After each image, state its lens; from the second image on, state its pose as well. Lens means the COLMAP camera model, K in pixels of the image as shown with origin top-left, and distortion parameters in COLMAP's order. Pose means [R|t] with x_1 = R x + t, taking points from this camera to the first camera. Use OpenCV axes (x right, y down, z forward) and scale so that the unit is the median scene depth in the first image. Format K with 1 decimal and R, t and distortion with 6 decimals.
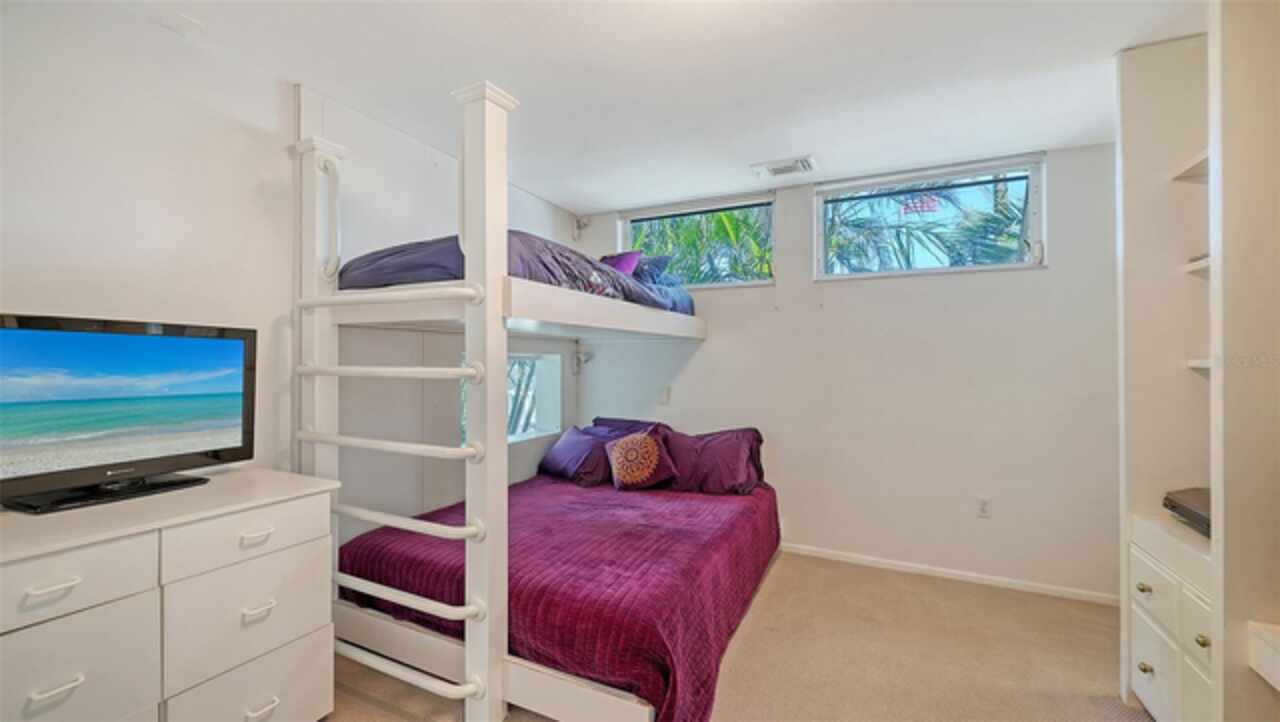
lens RADIAL K [[523.4, 0, 640.0], [0, 523.4, 361.0], [0, 0, 1]] dist [0.000994, -0.000129]
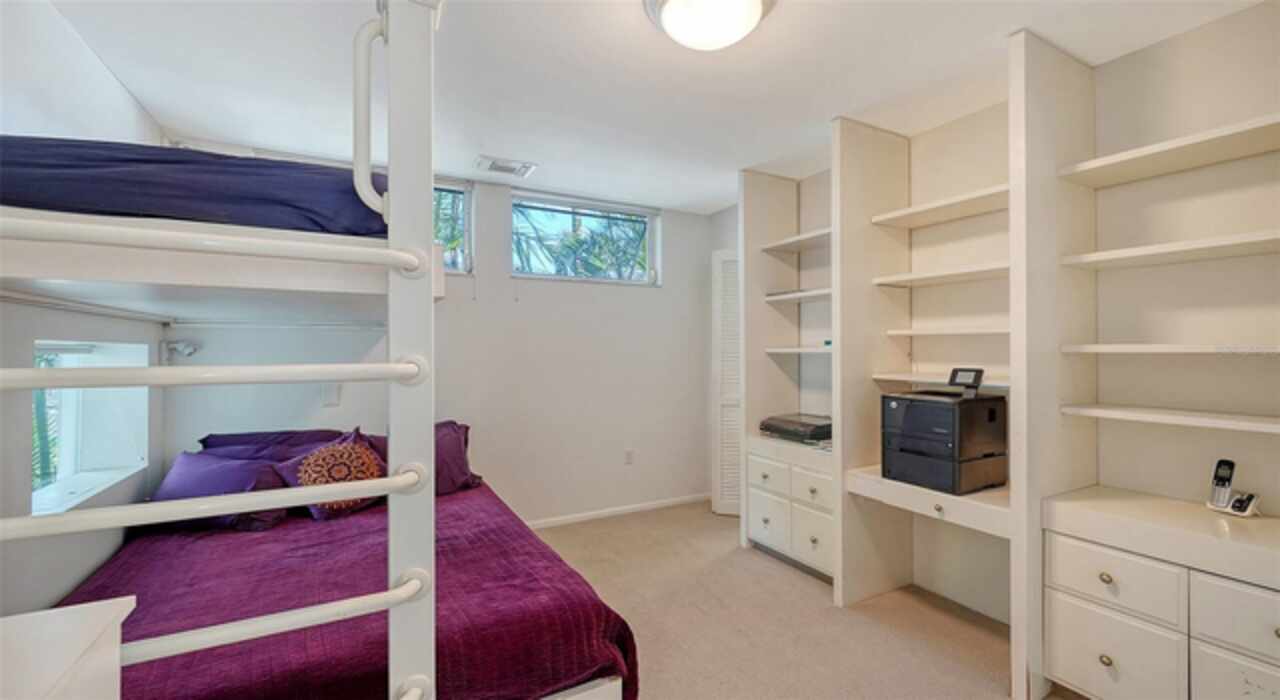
lens RADIAL K [[517.3, 0, 640.0], [0, 517.3, 350.0], [0, 0, 1]] dist [0.000527, 0.000076]
pose [[0.571883, -0.005469, 0.820317, -0.443230], [0.007692, 0.999970, 0.001305, -0.002087], [-0.820299, 0.005564, 0.571908, 0.199777]]
